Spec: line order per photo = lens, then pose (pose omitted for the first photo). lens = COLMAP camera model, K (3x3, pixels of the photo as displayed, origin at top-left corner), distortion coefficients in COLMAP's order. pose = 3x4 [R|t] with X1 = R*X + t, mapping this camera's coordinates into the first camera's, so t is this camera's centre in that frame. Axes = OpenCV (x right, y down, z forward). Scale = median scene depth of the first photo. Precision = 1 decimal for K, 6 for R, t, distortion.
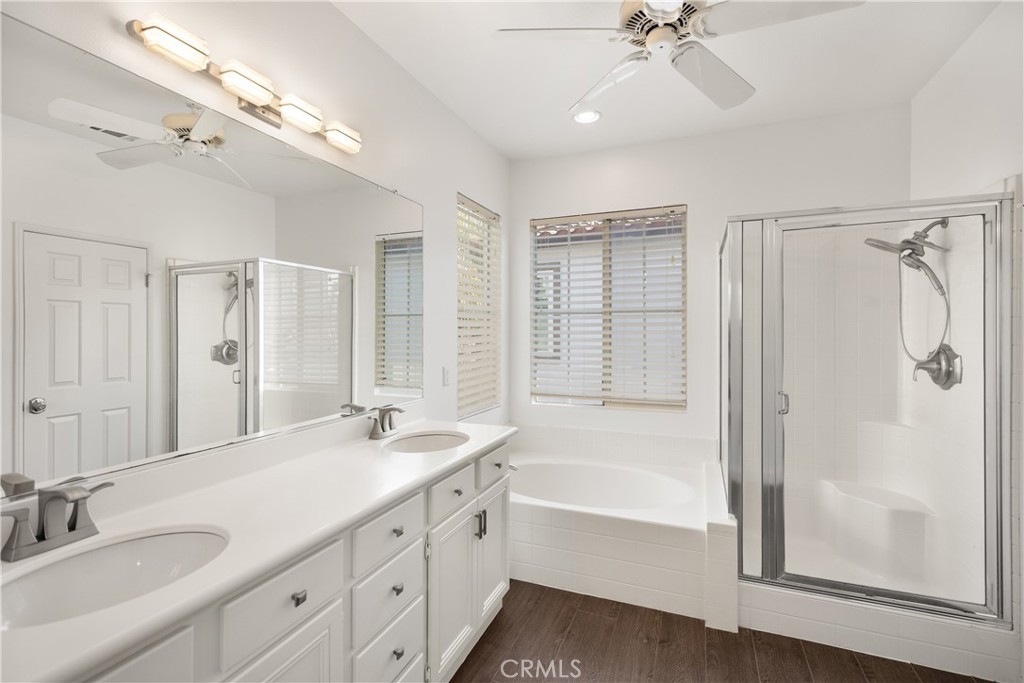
lens RADIAL K [[469.3, 0, 511.4], [0, 469.3, 338.7], [0, 0, 1]] dist [0.000274, -0.000106]
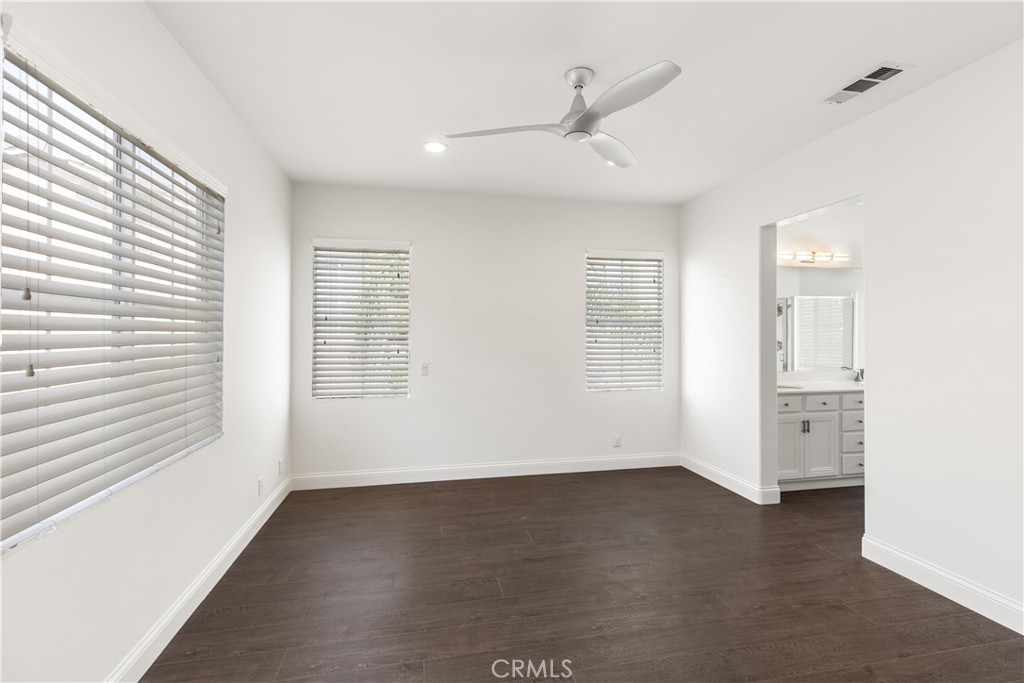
lens RADIAL K [[457.0, 0, 508.0], [0, 457.0, 332.4], [0, 0, 1]] dist [0.000333, 0.000111]
pose [[0.540348, -0.006029, -0.841420, 0.608783], [-0.002696, 0.999957, -0.008896, -0.004162], [0.841438, 0.007075, 0.540308, -1.506283]]
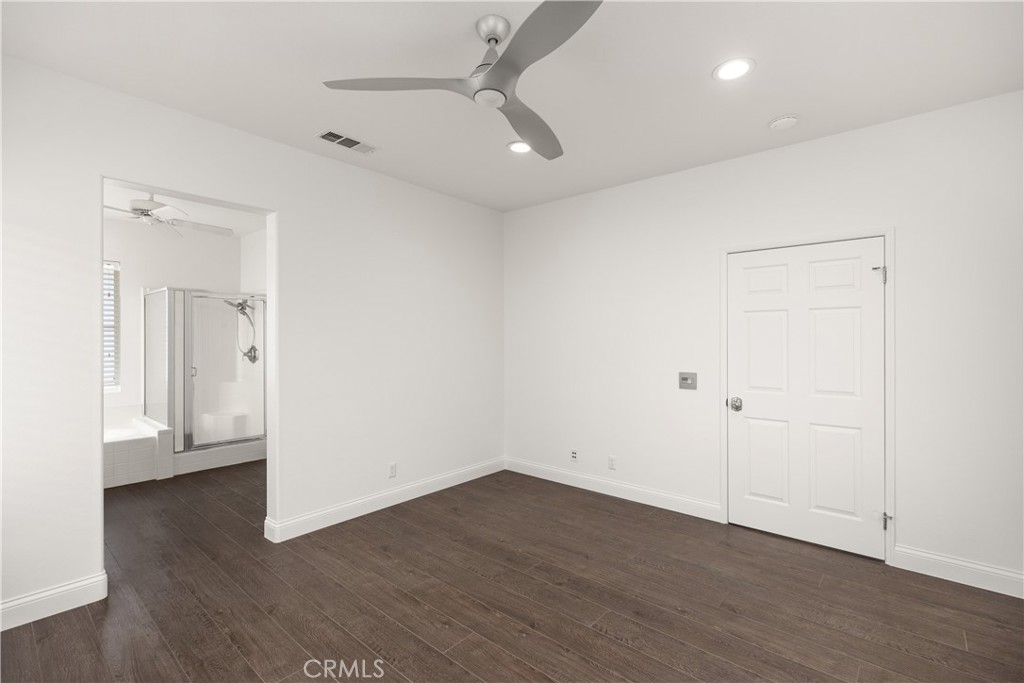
lens RADIAL K [[469.3, 0, 511.4], [0, 469.3, 338.7], [0, 0, 1]] dist [0.000274, -0.000106]
pose [[0.331119, 0.001310, 0.943588, -0.998449], [0.005399, 0.999980, -0.003283, -0.009703], [-0.943574, 0.006182, 0.331105, -1.145815]]
